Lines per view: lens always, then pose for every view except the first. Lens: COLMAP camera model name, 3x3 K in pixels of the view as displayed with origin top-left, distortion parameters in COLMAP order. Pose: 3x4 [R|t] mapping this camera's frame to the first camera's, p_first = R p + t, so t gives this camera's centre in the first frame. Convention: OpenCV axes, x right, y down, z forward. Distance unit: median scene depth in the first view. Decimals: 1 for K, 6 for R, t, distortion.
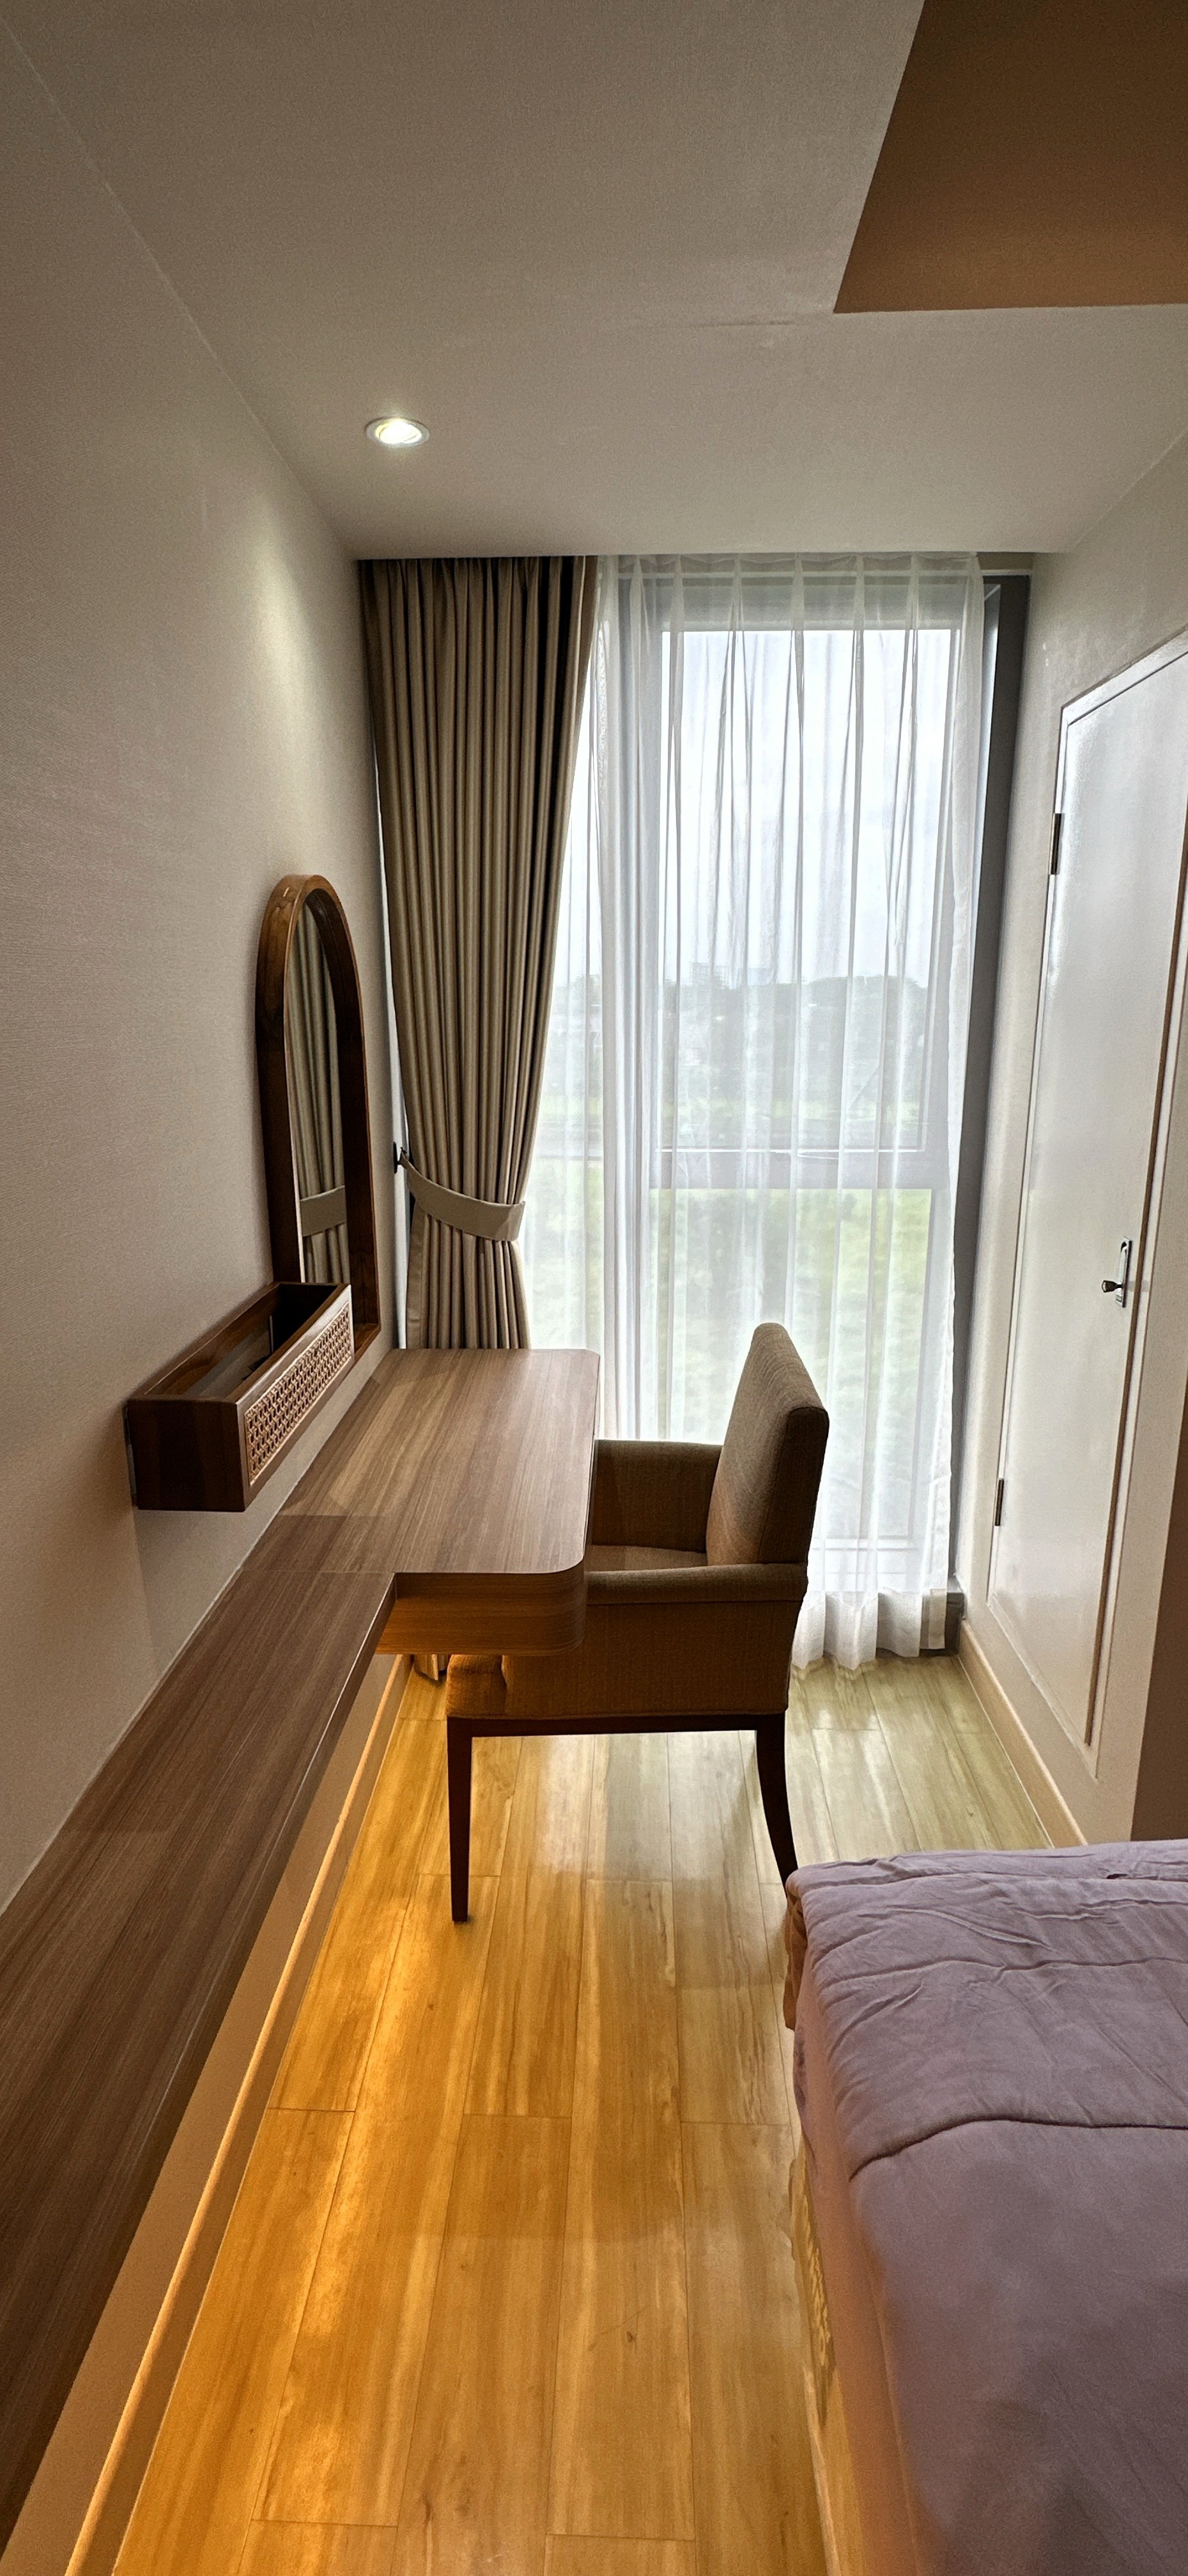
lens RADIAL K [[1160.5, 0, 603.9], [0, 1160.5, 1298.1], [0, 0, 1]] dist [-0.000775, 0.000582]
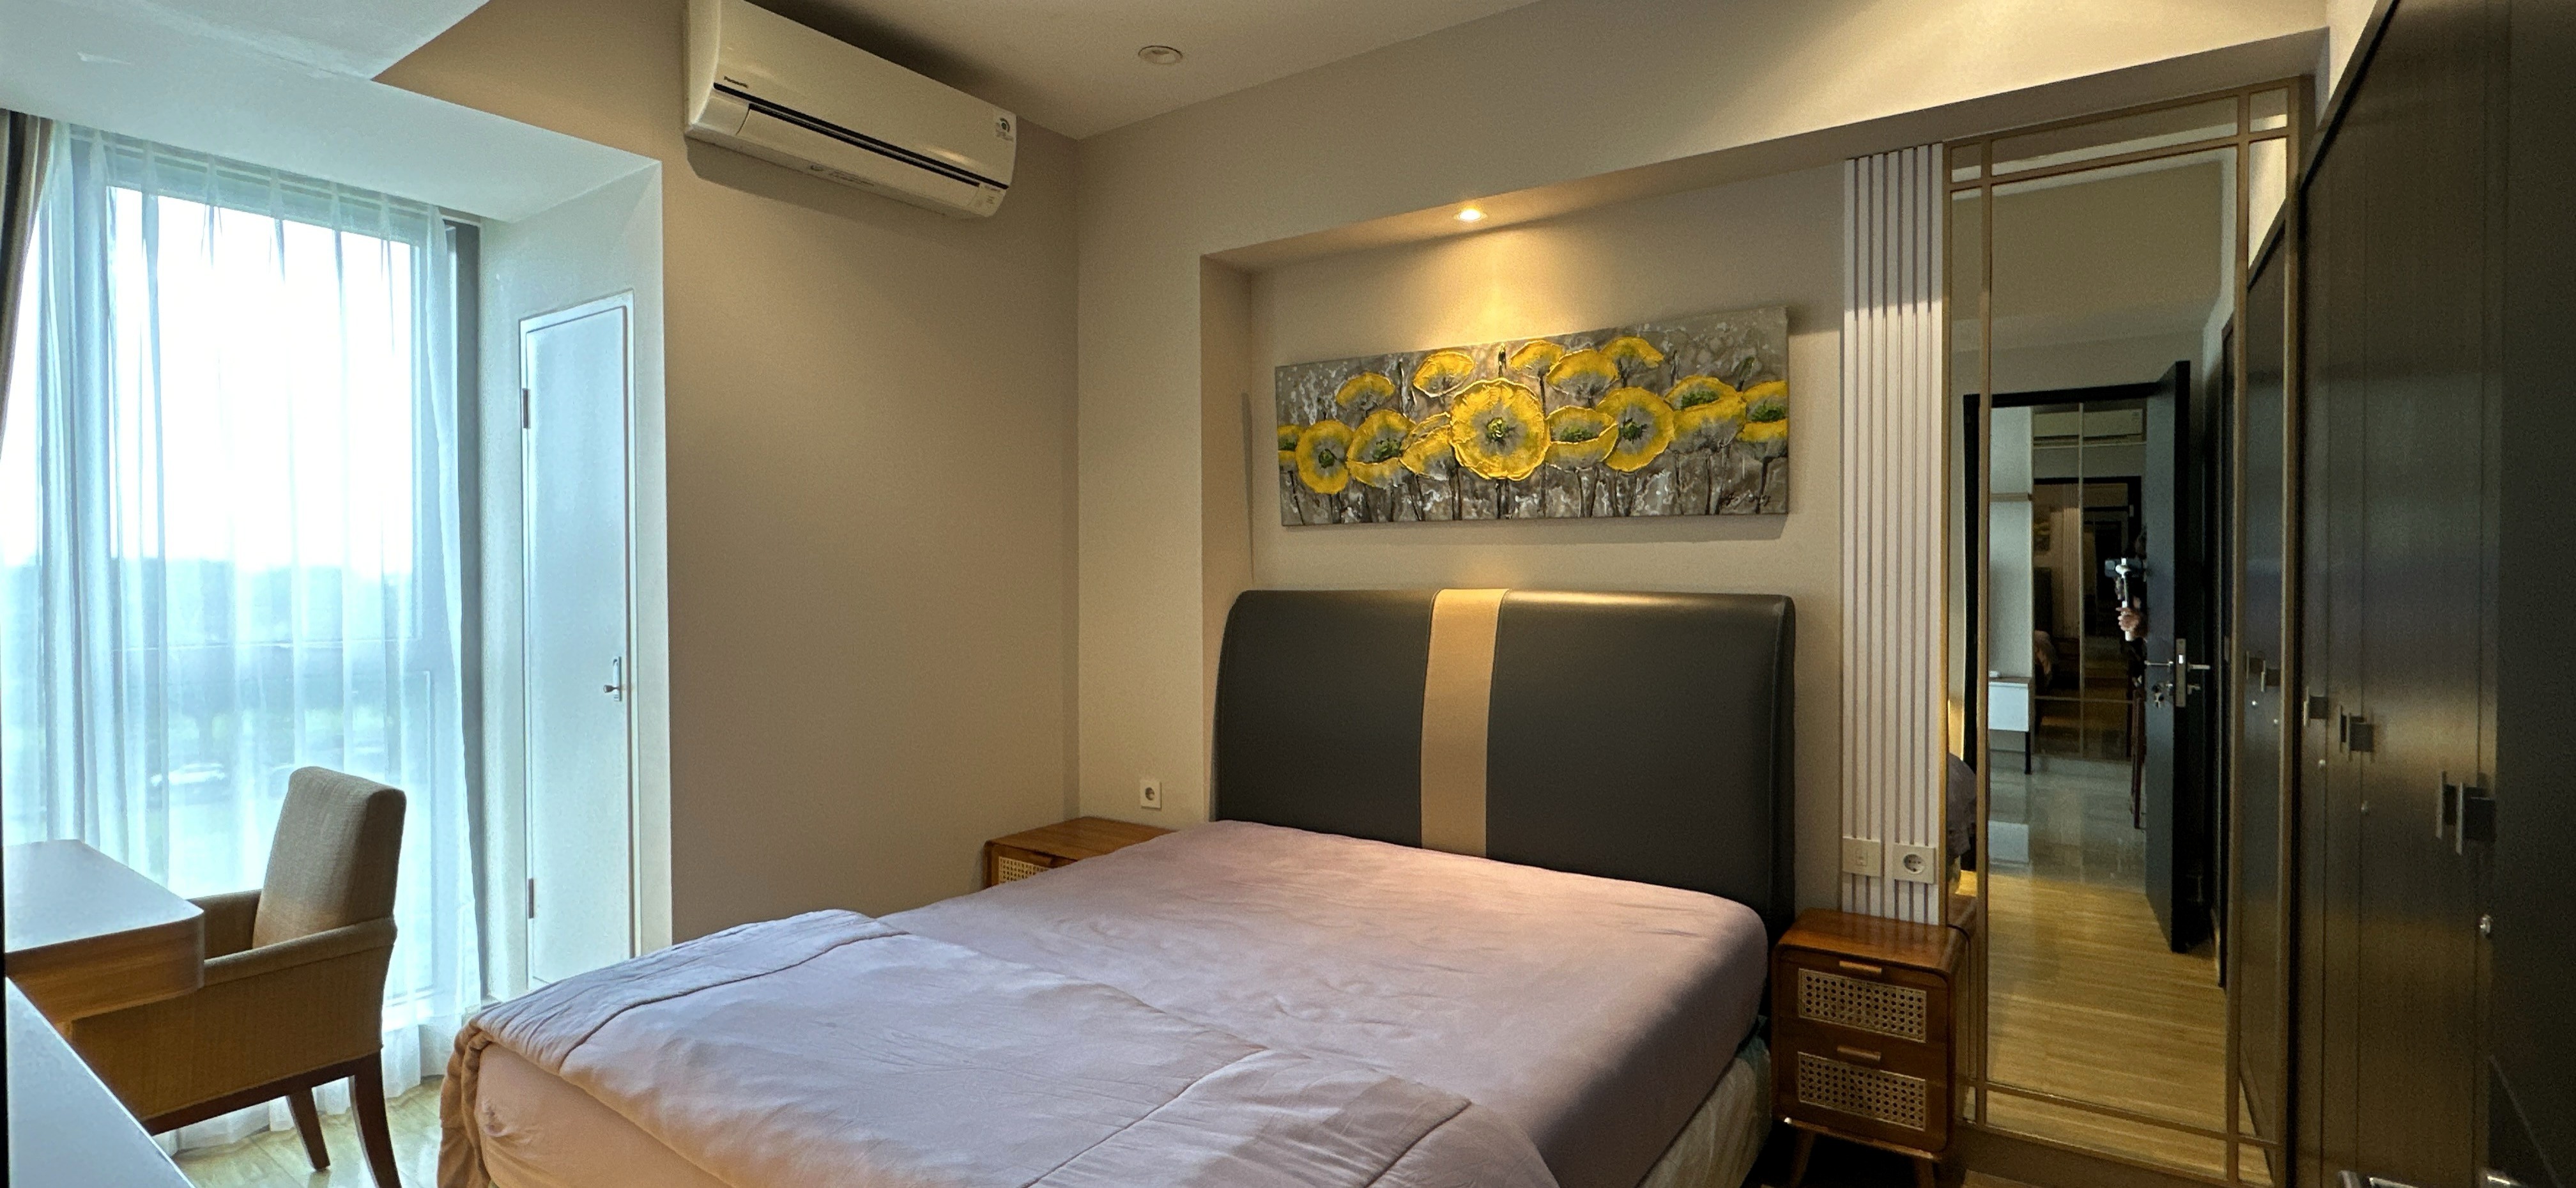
lens RADIAL K [[1160.5, 0, 1304.6], [0, 1160.5, 592.4], [0, 0, 1]] dist [-0.000775, 0.000582]
pose [[0.538935, -0.006451, 0.842322, -0.304425], [0.205411, 0.970790, -0.123992, 0.209012], [-0.816918, 0.239846, 0.524518, -0.493482]]
